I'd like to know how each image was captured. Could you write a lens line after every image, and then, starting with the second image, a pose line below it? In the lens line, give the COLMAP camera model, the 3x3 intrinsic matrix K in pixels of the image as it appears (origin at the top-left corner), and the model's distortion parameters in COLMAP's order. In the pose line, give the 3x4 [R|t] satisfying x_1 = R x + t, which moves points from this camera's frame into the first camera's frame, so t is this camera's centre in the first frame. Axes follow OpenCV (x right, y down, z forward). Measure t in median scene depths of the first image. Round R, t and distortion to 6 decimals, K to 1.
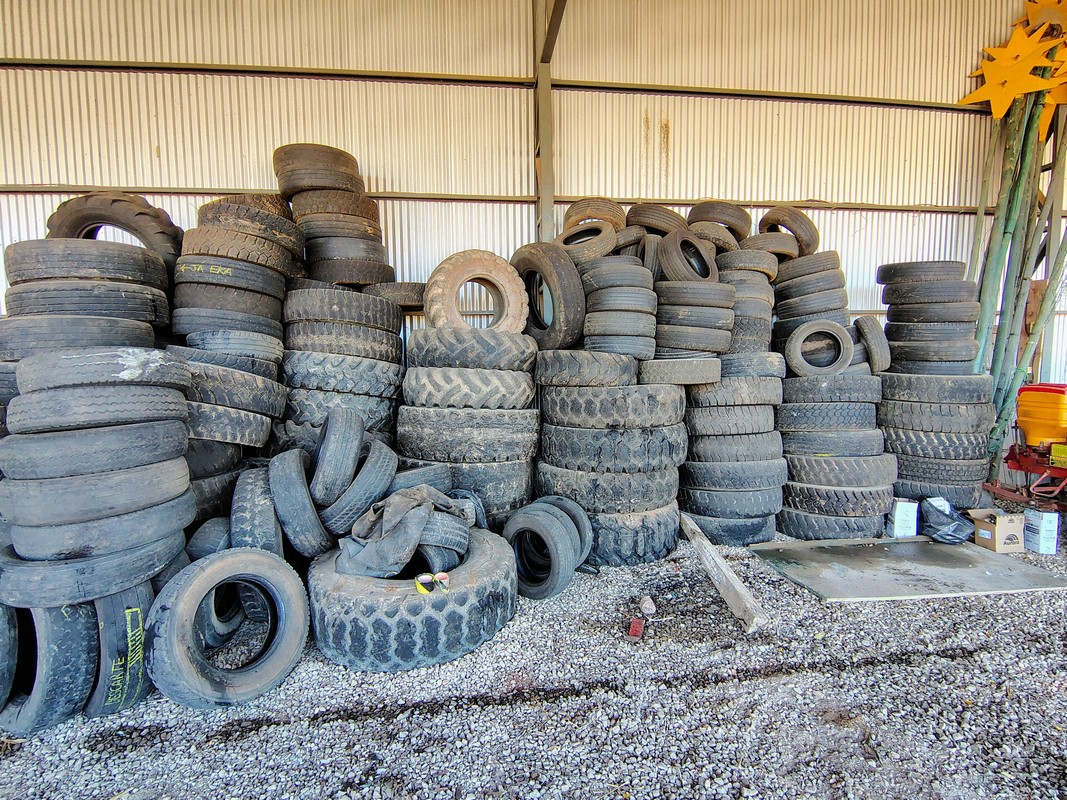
lens RADIAL K [[497.0, 0, 537.0], [0, 497.0, 410.4], [0, 0, 1]] dist [-0.007831, 0.001476]
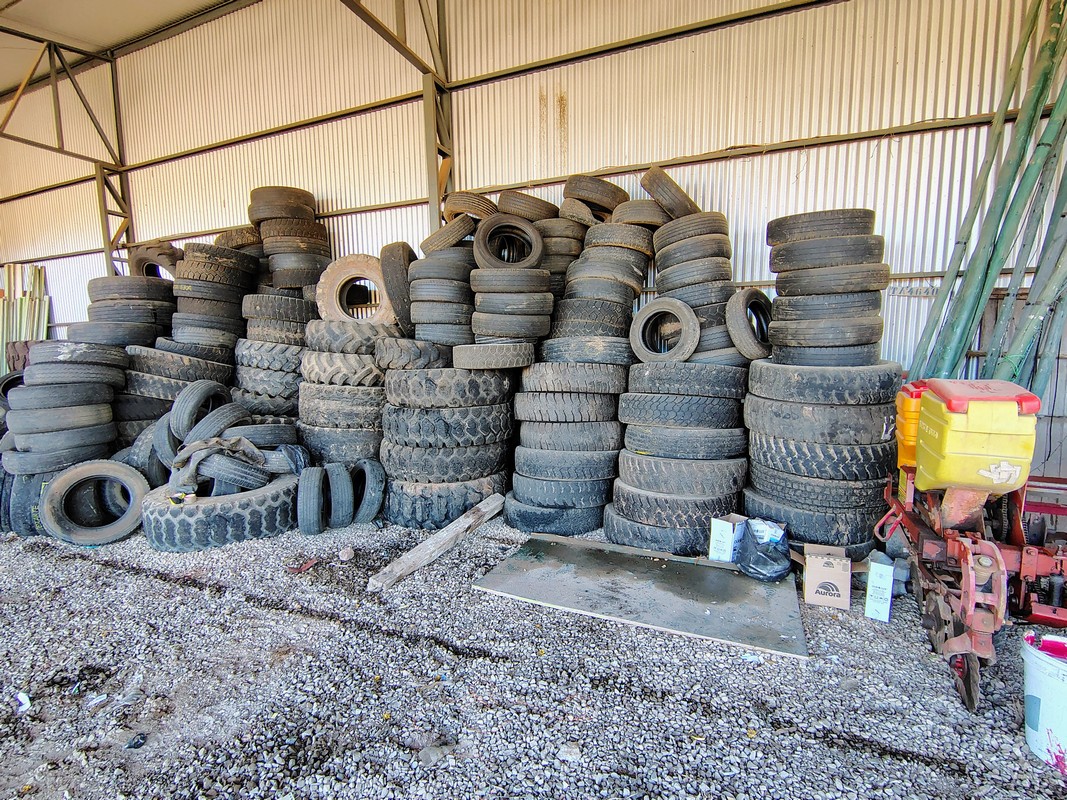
lens RADIAL K [[499.0, 0, 536.3], [0, 499.0, 412.3], [0, 0, 1]] dist [-0.011622, 0.000419]
pose [[0.874083, 0.066462, -0.481208, 0.919593], [-0.041701, 0.997206, 0.061983, -0.032253], [0.483983, -0.034111, 0.874412, 0.143164]]
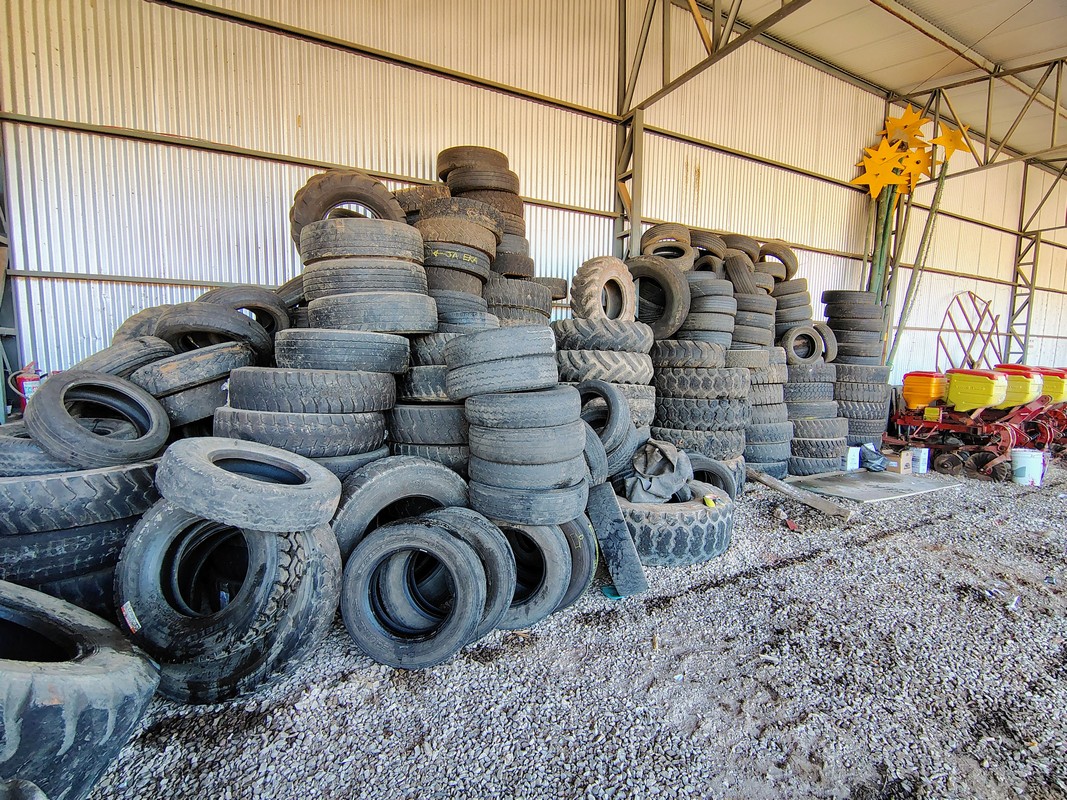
lens RADIAL K [[497.0, 0, 537.0], [0, 497.0, 410.4], [0, 0, 1]] dist [-0.007831, 0.001476]
pose [[0.936442, -0.012408, 0.350602, -0.766655], [0.005380, 0.999765, 0.021011, 0.035038], [-0.350780, -0.017790, 0.936289, -0.104953]]
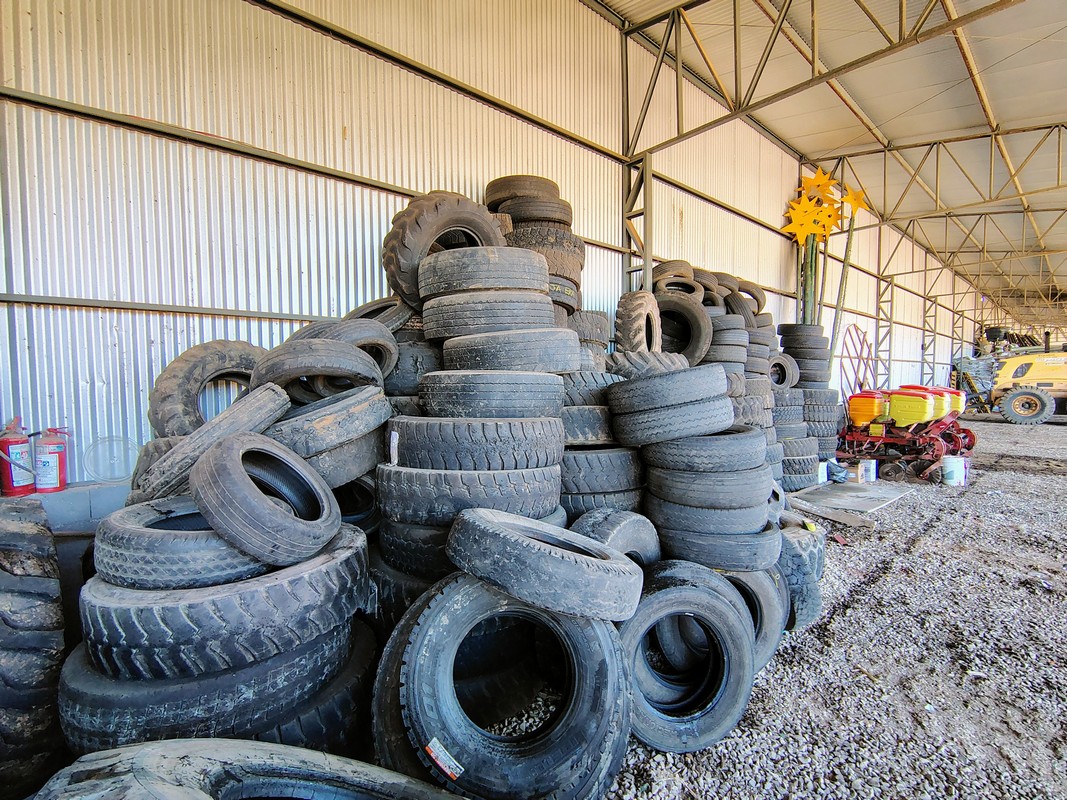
lens RADIAL K [[491.8, 0, 534.2], [0, 491.8, 413.5], [0, 0, 1]] dist [-0.004164, 0.000884]
pose [[0.827114, -0.028454, 0.561313, -1.123193], [0.046630, 0.998749, -0.018081, -0.001950], [-0.560097, 0.041129, 0.827406, 0.140911]]
